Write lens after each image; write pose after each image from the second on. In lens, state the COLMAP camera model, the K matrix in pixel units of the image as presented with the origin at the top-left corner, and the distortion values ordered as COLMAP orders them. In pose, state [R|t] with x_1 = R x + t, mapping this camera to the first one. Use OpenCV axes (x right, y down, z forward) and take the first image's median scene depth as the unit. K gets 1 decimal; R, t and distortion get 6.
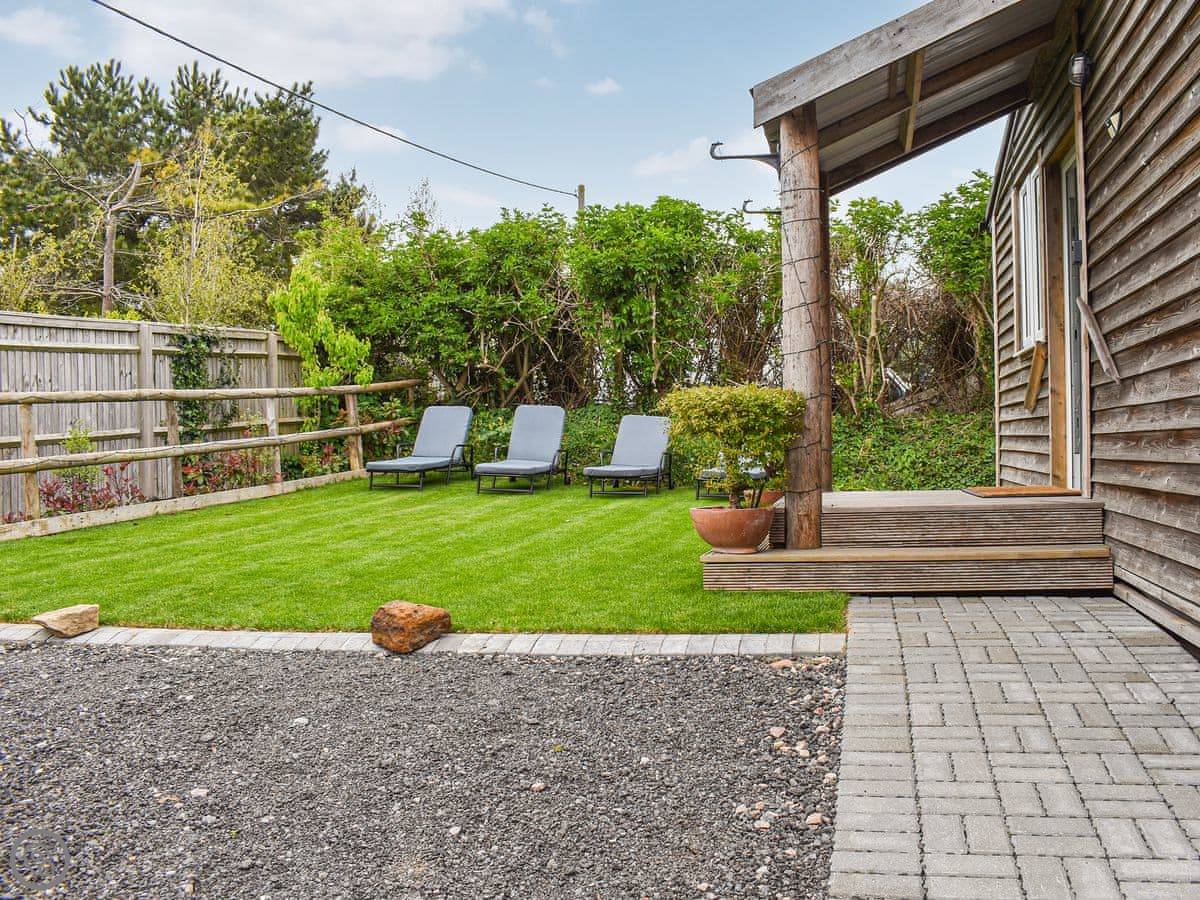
lens RADIAL K [[1049.7, 0, 600.0], [0, 1049.7, 450.0], [0, 0, 1]] dist [-0.102034, 0.014876]
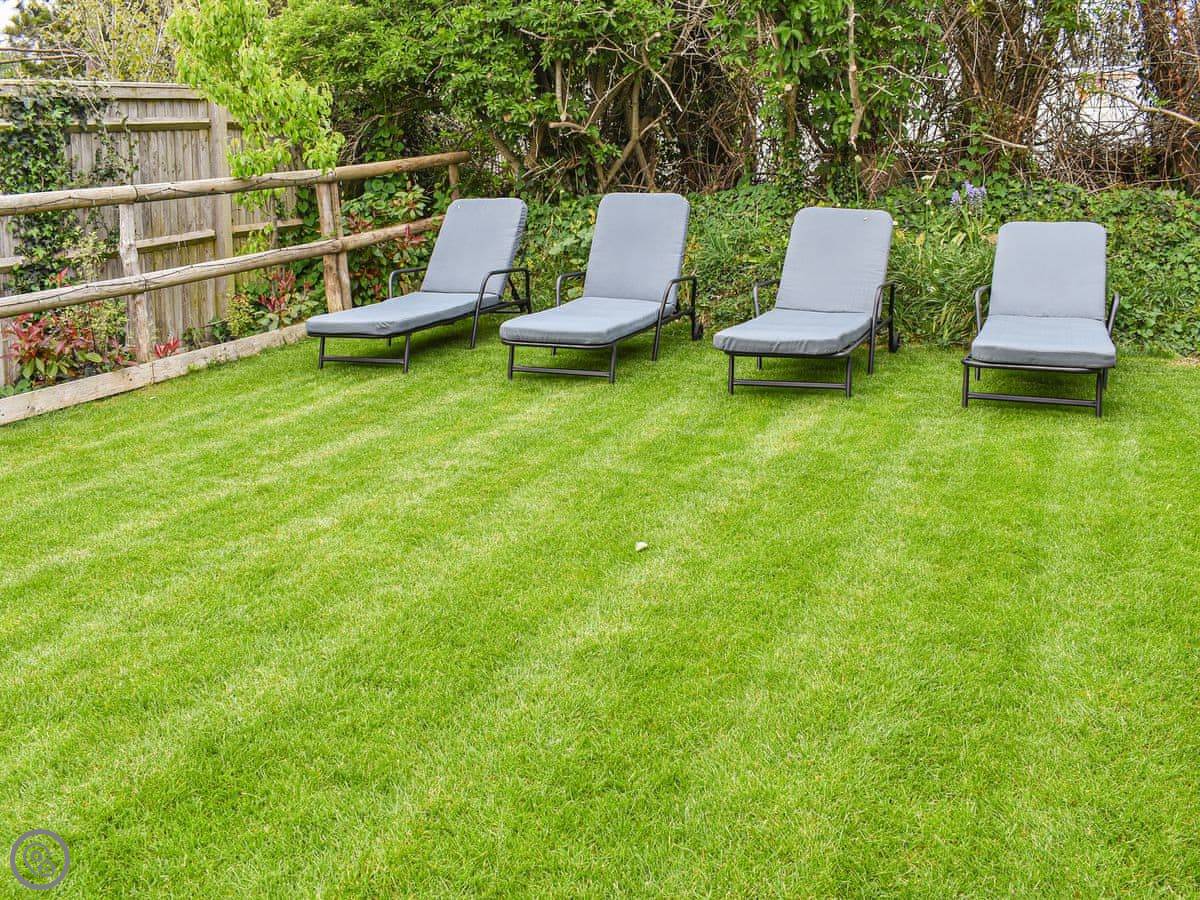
lens RADIAL K [[1373.6, 0, 599.6], [0, 1373.6, 405.8], [0, 0, 1]] dist [-0.171962, 0.031827]
pose [[0.991836, -0.015466, -0.126581, 0.006973], [0.030870, 0.992214, 0.120655, -0.017178], [0.123729, -0.123578, 0.984591, 0.258113]]
